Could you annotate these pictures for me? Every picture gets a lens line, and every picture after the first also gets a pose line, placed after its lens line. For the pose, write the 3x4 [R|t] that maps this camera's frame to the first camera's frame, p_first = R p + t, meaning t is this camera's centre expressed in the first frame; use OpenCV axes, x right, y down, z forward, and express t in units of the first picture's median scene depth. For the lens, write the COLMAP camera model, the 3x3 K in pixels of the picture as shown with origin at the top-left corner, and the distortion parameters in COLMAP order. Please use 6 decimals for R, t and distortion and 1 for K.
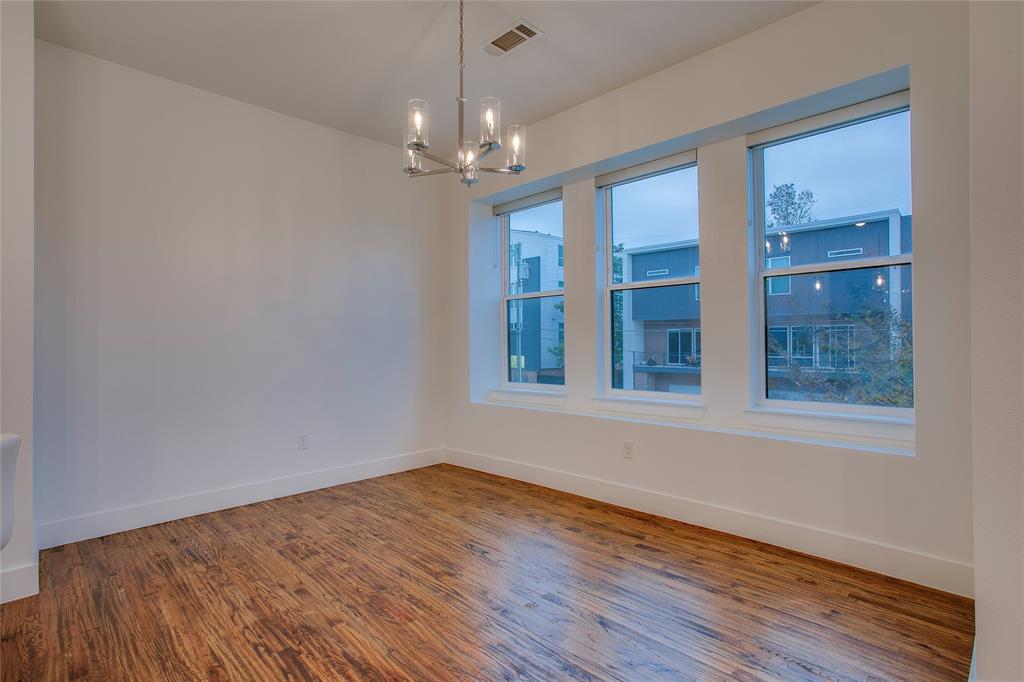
lens RADIAL K [[504.9, 0, 510.2], [0, 504.9, 337.1], [0, 0, 1]] dist [-0.062450, 0.032415]
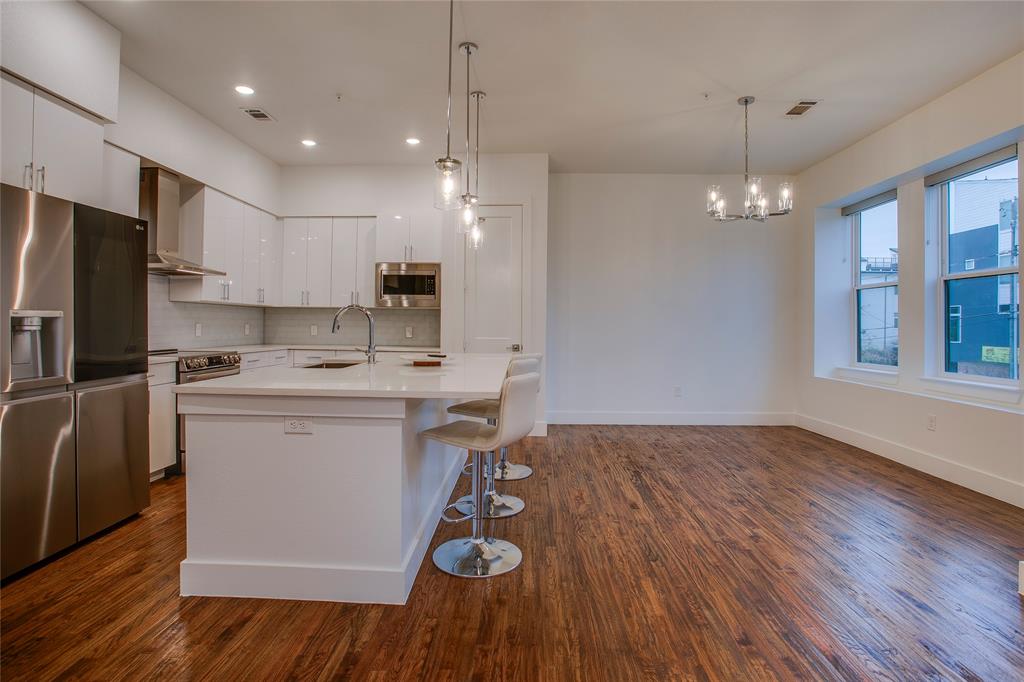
lens RADIAL K [[520.1, 0, 506.7], [0, 520.1, 323.8], [0, 0, 1]] dist [-0.074641, 0.033438]
pose [[0.679546, 0.011859, -0.733537, 0.462942], [-0.007977, 0.999930, 0.008776, -0.002807], [0.733589, -0.000112, 0.679593, -0.537140]]
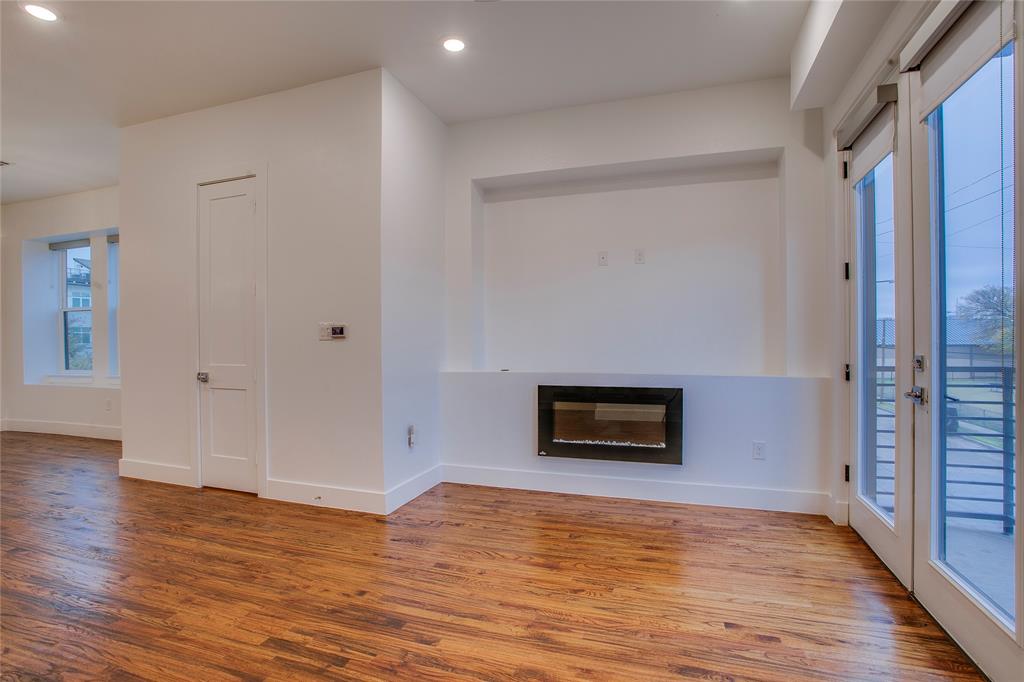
lens RADIAL K [[513.6, 0, 512.0], [0, 513.6, 341.0], [0, 0, 1]] dist [-0.074614, 0.028695]
pose [[0.900560, -0.000802, 0.434730, 0.830992], [-0.002206, 0.999977, 0.006416, -0.004263], [-0.434725, -0.006737, 0.900538, -1.230392]]
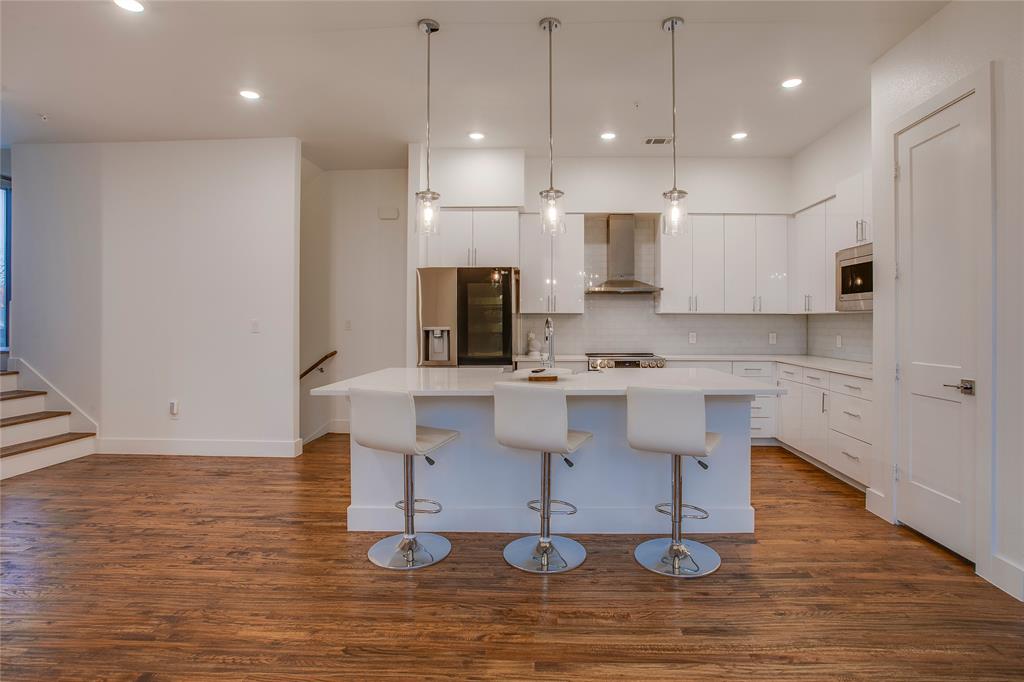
lens RADIAL K [[517.5, 0, 536.5], [0, 517.5, 324.5], [0, 0, 1]] dist [-0.068064, 0.025632]
pose [[-0.727213, 0.006670, -0.686380, 0.278774], [0.007886, 0.999968, 0.001362, -0.016986], [0.686367, -0.004422, -0.727242, 0.794807]]
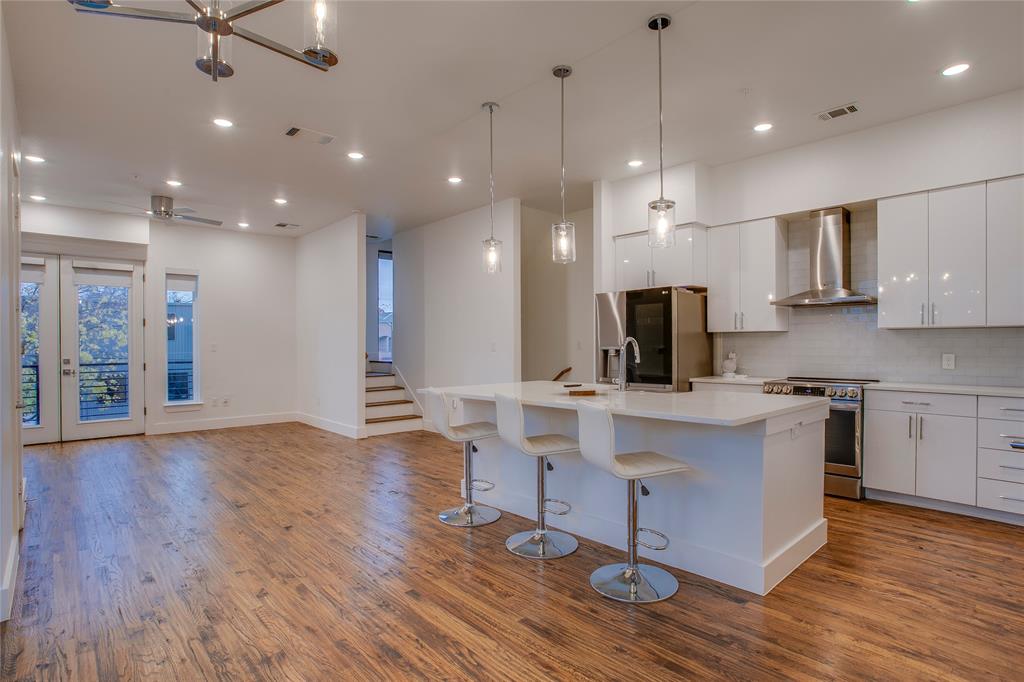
lens RADIAL K [[524.5, 0, 517.2], [0, 524.5, 347.4], [0, 0, 1]] dist [-0.070796, 0.035493]
pose [[-0.999185, 0.009945, 0.039109, -0.330646], [0.009889, 0.999950, -0.001641, -0.006638], [-0.039123, -0.001253, -0.999234, 1.188128]]
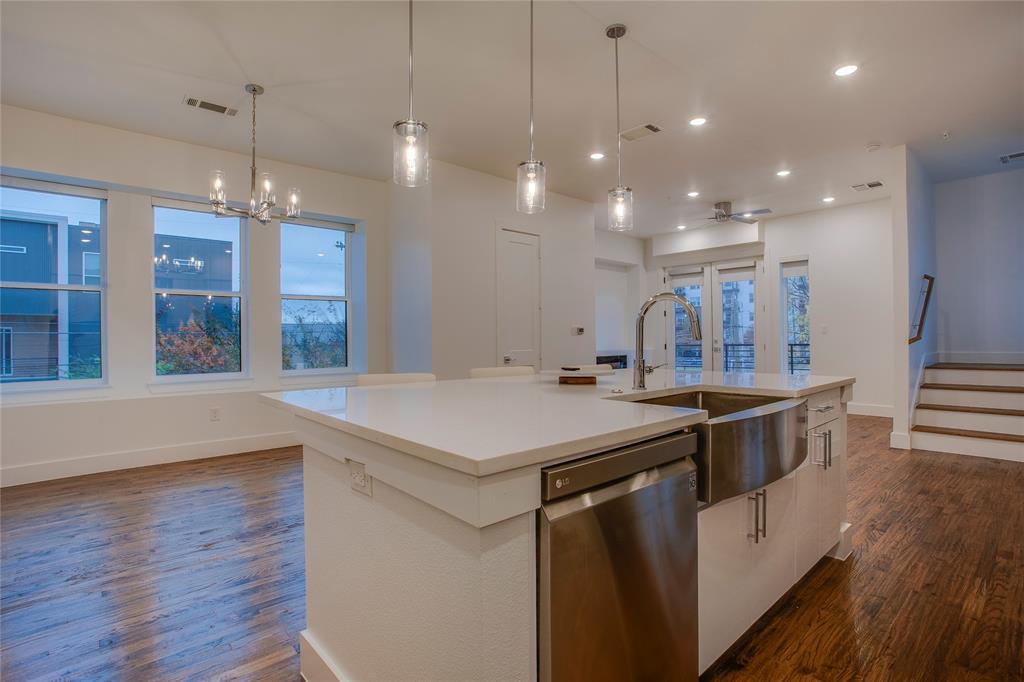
lens RADIAL K [[499.0, 0, 513.6], [0, 499.0, 338.7], [0, 0, 1]] dist [-0.065221, 0.032493]
pose [[0.053706, 0.006010, 0.998539, -1.183474], [0.001564, 0.999980, -0.006103, 0.031192], [-0.998556, 0.001890, 0.053695, 0.123551]]
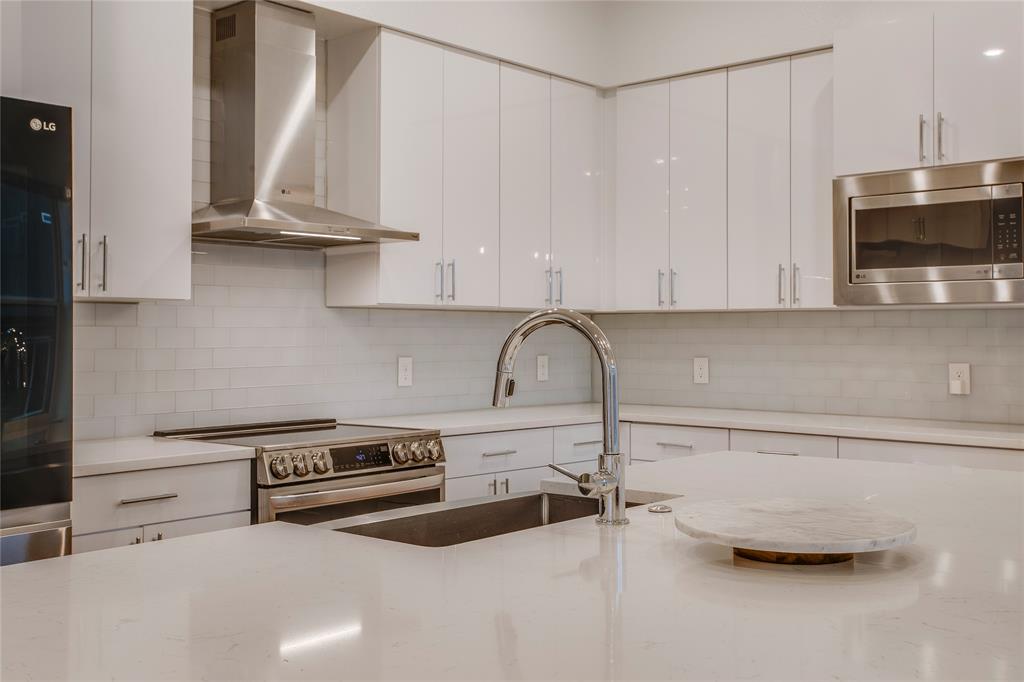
lens RADIAL K [[1107.3, 0, 510.4], [0, 1107.3, 298.8], [0, 0, 1]] dist [0.072103, 0.005016]
pose [[0.059594, -0.027627, -0.997840, 0.125148], [0.008266, 0.999596, -0.027182, -0.018542], [0.998188, -0.006628, 0.059798, -0.104890]]
